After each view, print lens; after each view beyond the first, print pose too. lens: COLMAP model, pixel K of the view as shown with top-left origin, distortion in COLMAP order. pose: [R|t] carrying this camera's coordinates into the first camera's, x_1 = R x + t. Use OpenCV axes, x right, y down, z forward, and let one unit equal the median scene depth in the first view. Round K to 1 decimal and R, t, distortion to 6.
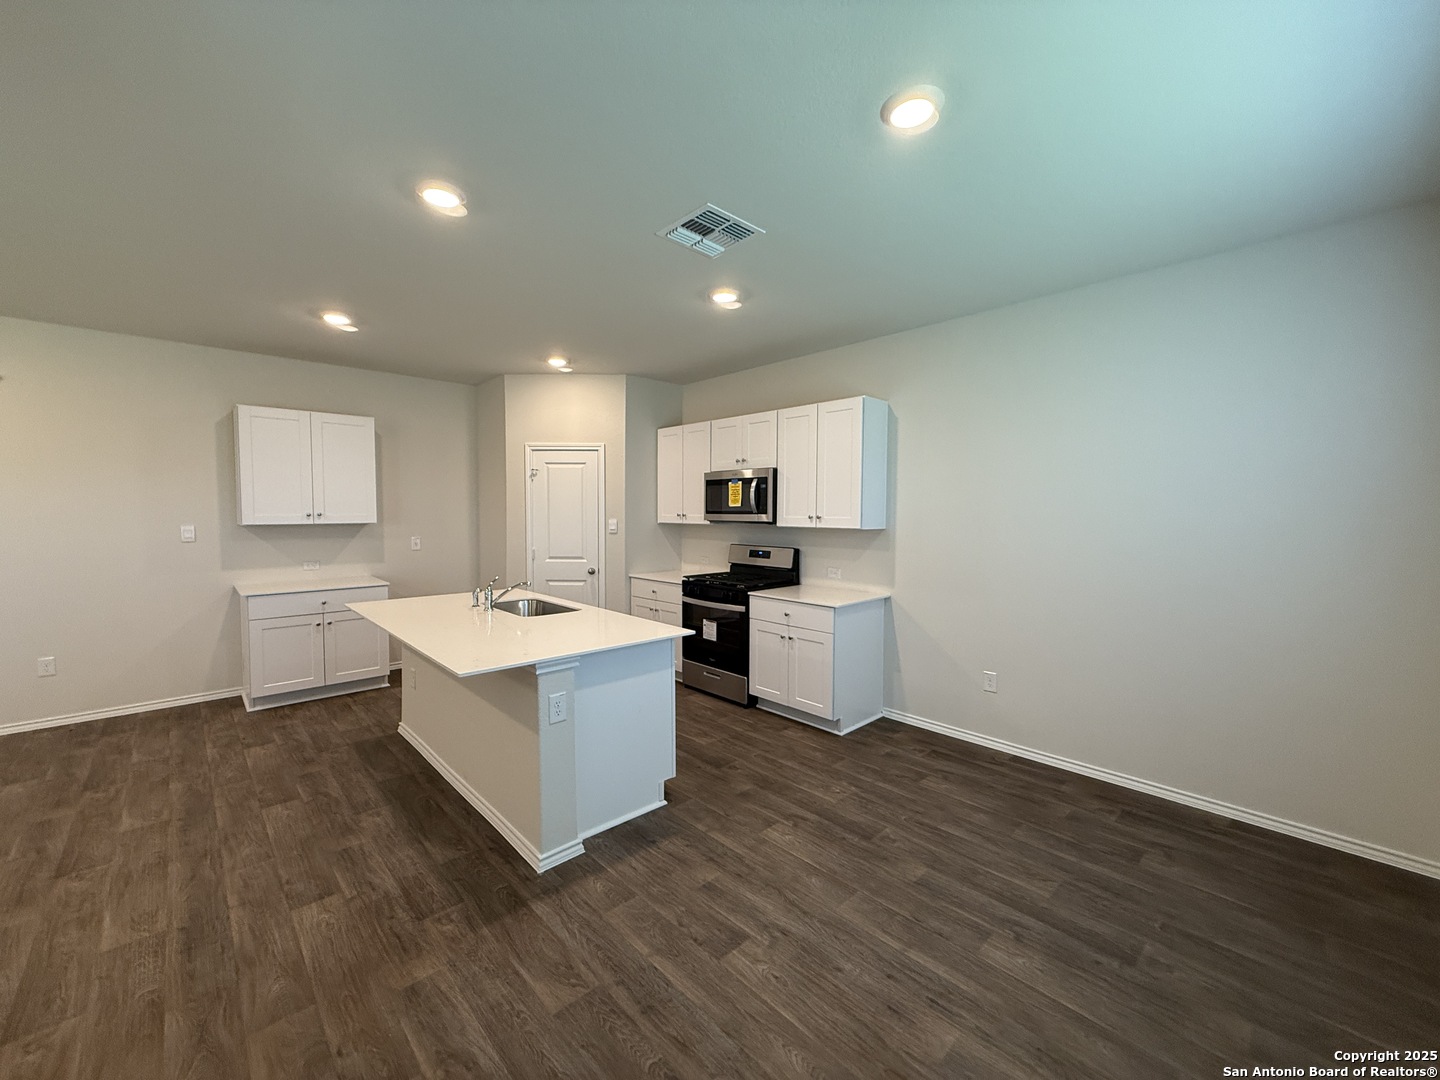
lens RADIAL K [[575.0, 0, 720.6], [0, 575.0, 535.4], [0, 0, 1]] dist [-0.002670, 0.000014]
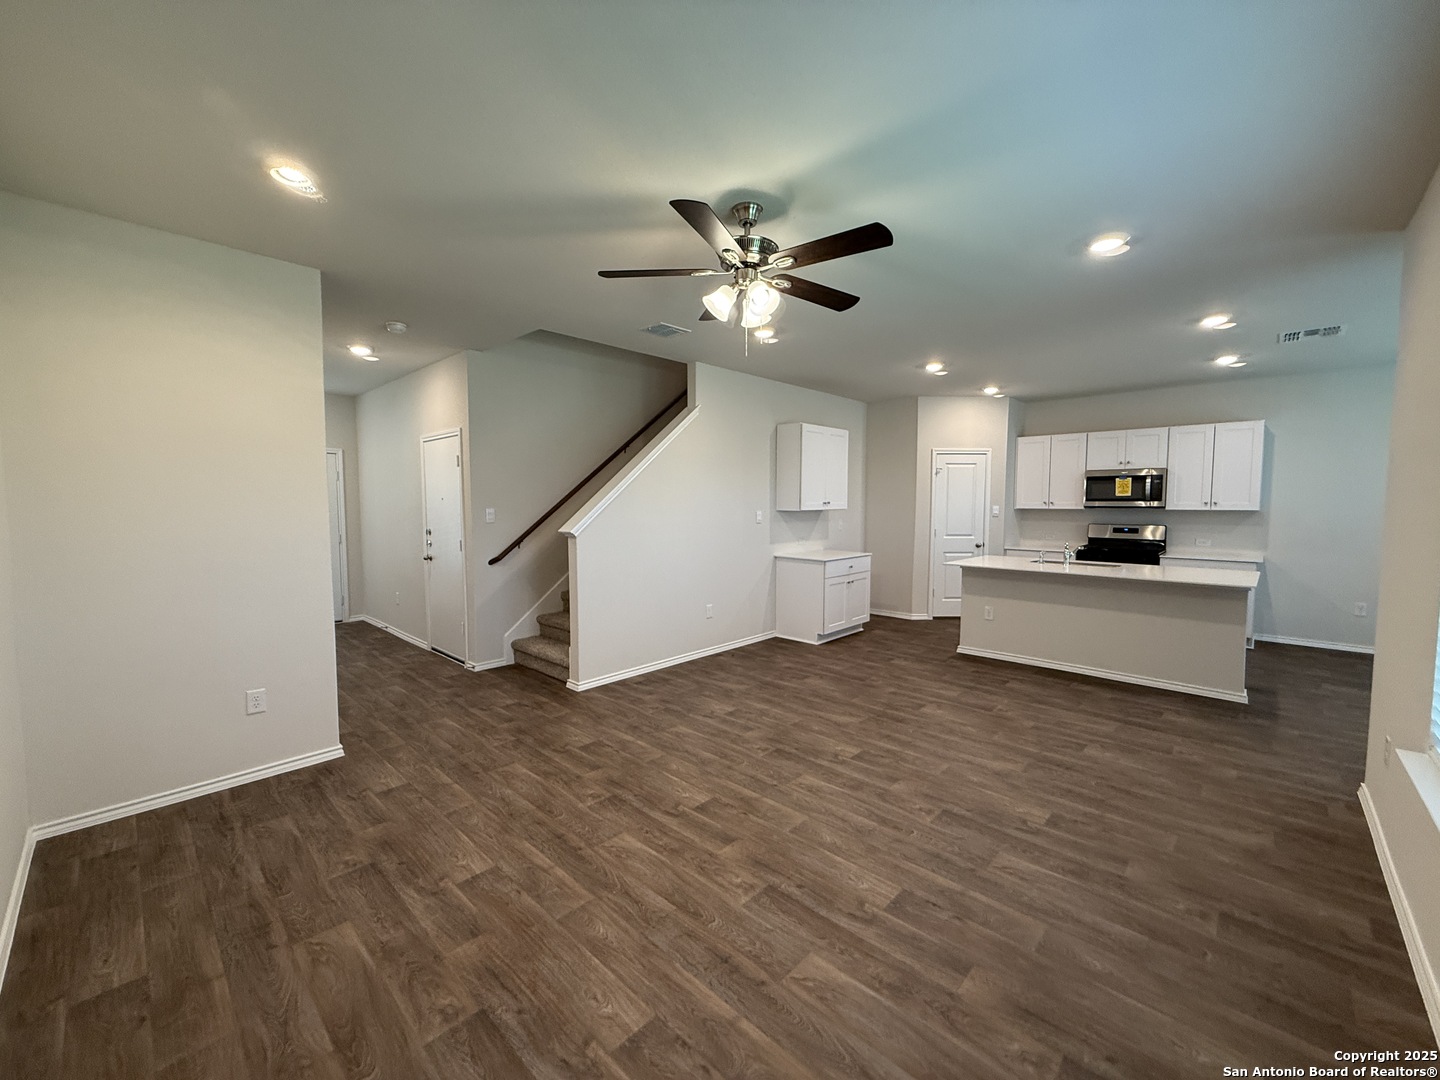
lens RADIAL K [[572.2, 0, 721.8], [0, 572.2, 540.4], [0, 0, 1]] dist [0.001461, -0.000076]
pose [[0.998540, -0.008287, 0.053386, -1.618891], [0.006890, 0.999630, 0.026299, 0.022684], [-0.053585, -0.025892, 0.998228, -0.530457]]
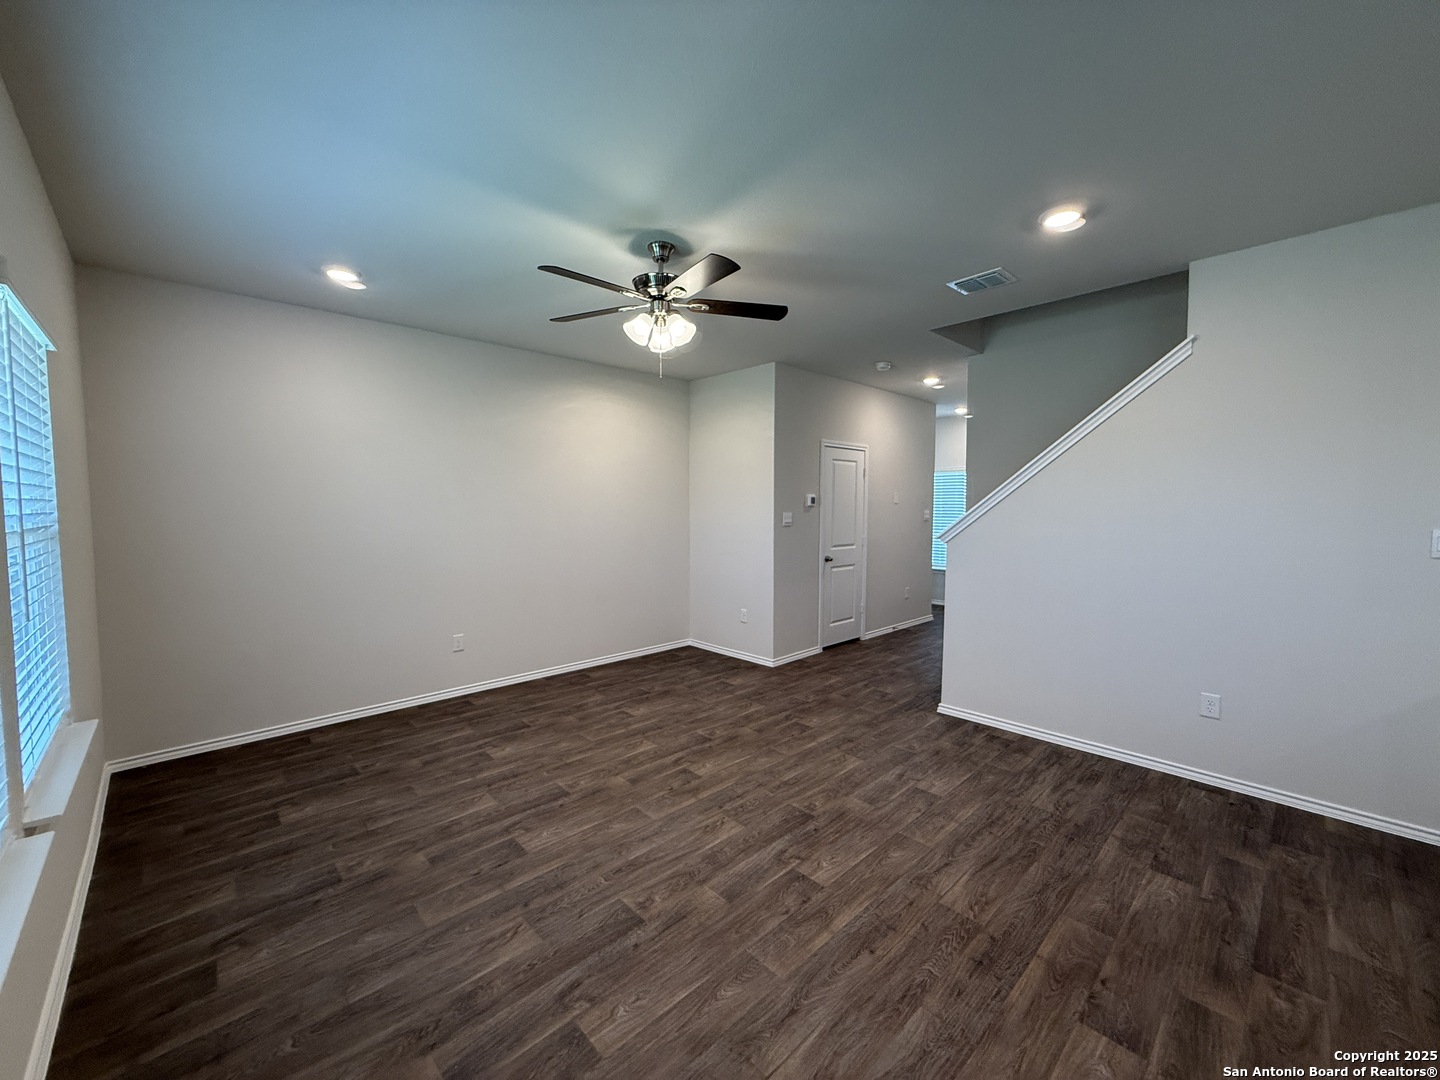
lens RADIAL K [[576.7, 0, 718.9], [0, 576.7, 539.1], [0, 0, 1]] dist [0.000148, -0.000027]
pose [[0.003412, 0.054196, -0.998524, -0.550152], [-0.042070, 0.997654, 0.054005, -0.013009], [0.999109, 0.041824, 0.005684, 0.428785]]
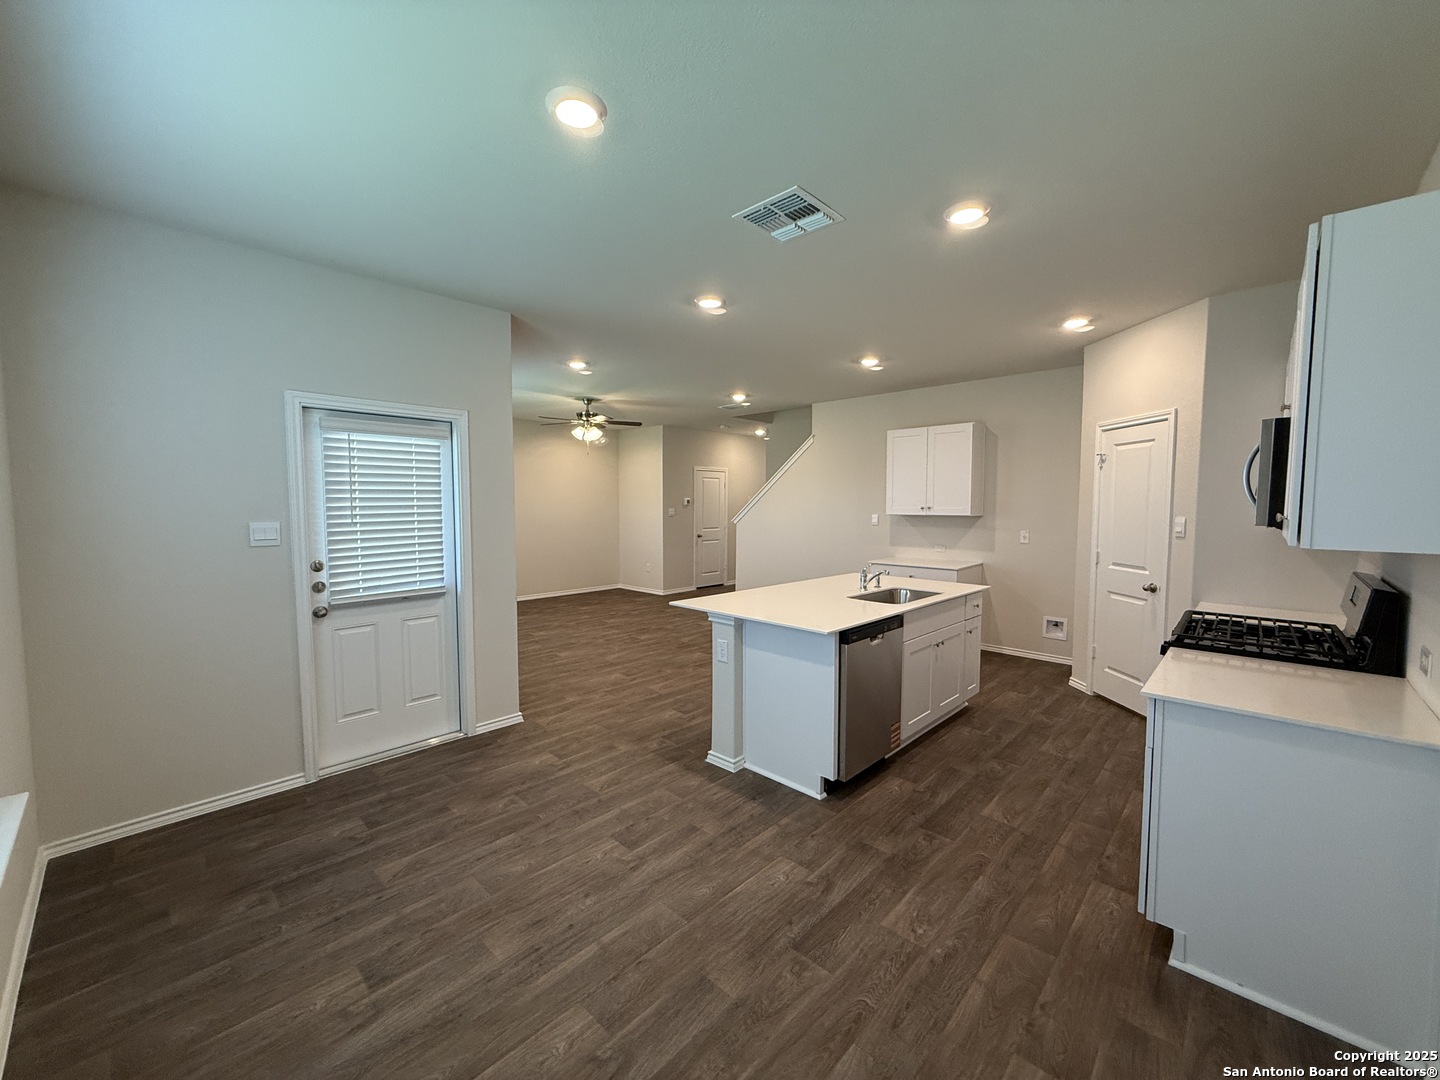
lens RADIAL K [[574.5, 0, 715.1], [0, 574.5, 536.9], [0, 0, 1]] dist [0.000694, -0.000166]
pose [[0.045193, 0.054828, -0.997473, 0.858112], [-0.041813, 0.997722, 0.052947, -0.031606], [0.998103, 0.039314, 0.047383, 0.748269]]
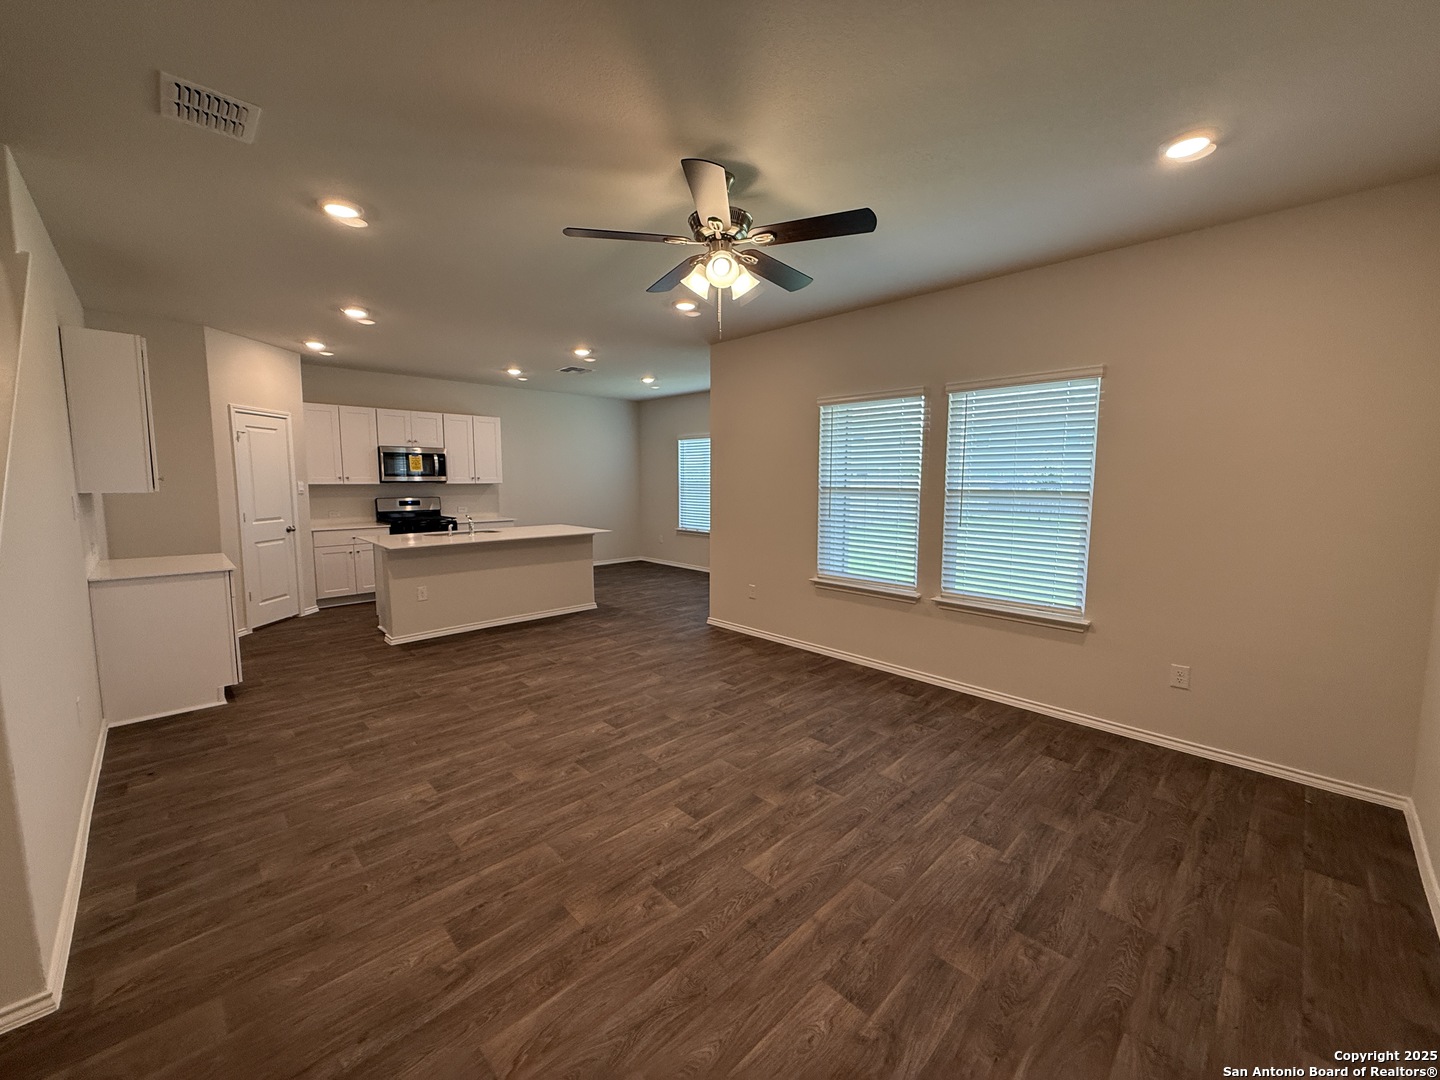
lens RADIAL K [[574.5, 0, 715.1], [0, 574.5, 536.9], [0, 0, 1]] dist [0.000694, -0.000166]
pose [[-0.007338, -0.107565, 0.994171, -2.411200], [0.038682, 0.993423, 0.107770, -0.018429], [-0.999225, 0.039248, -0.003129, 0.348172]]
